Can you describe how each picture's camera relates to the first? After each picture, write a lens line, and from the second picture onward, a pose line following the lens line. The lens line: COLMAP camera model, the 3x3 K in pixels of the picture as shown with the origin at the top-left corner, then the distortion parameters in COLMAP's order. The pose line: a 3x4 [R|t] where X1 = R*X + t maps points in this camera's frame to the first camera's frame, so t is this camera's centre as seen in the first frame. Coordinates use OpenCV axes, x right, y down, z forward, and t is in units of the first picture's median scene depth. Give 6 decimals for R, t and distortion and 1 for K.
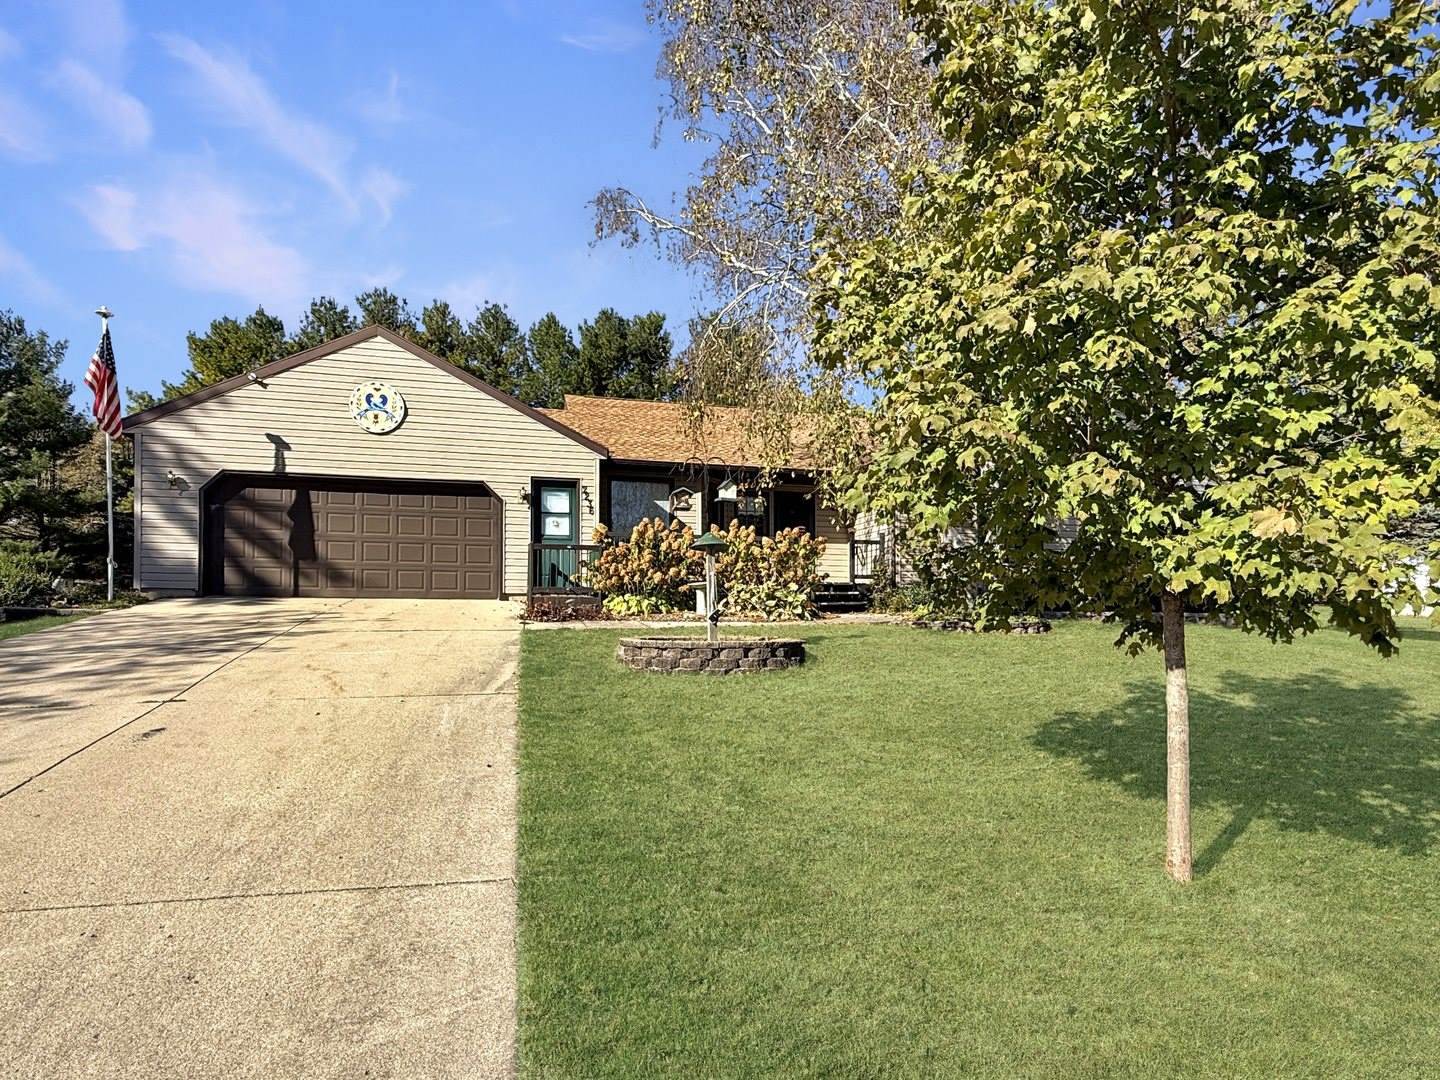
lens RADIAL K [[794.7, 0, 719.7], [0, 794.7, 543.5], [0, 0, 1]] dist [0.000066, 0.000074]
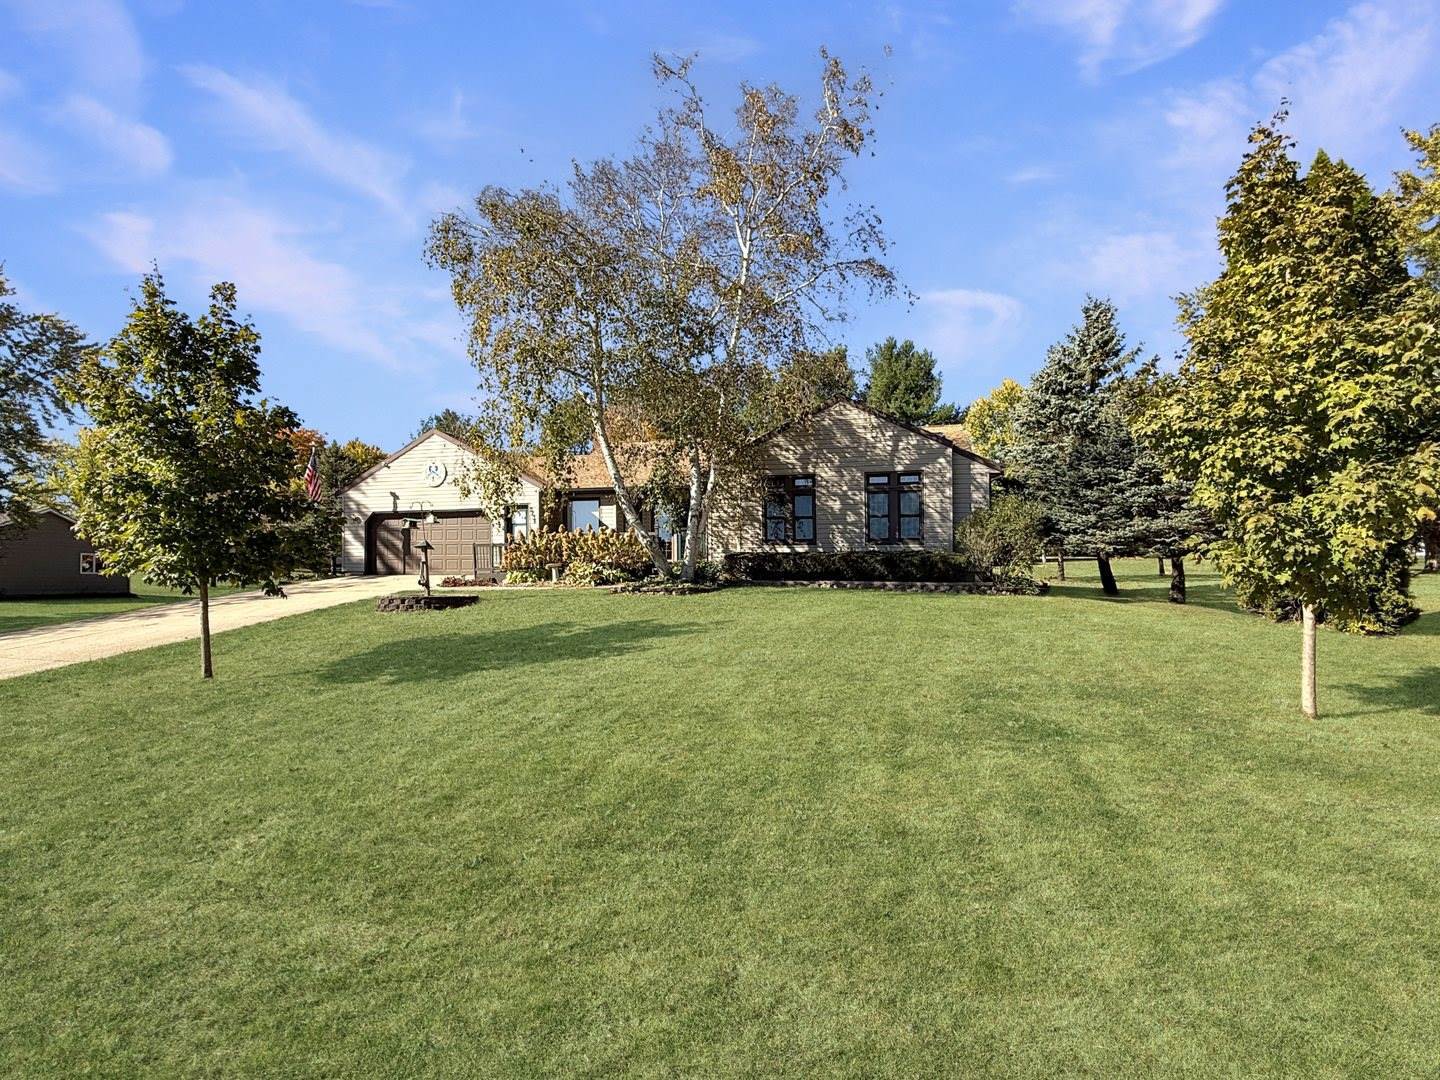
lens RADIAL K [[631.7, 0, 719.6], [0, 631.7, 539.2], [0, 0, 1]] dist [-0.000006, -0.000002]
pose [[0.872215, -0.042951, -0.487233, 0.884293], [0.042753, 0.999019, -0.011533, 0.029659], [0.487250, -0.010771, 0.873196, 0.039845]]
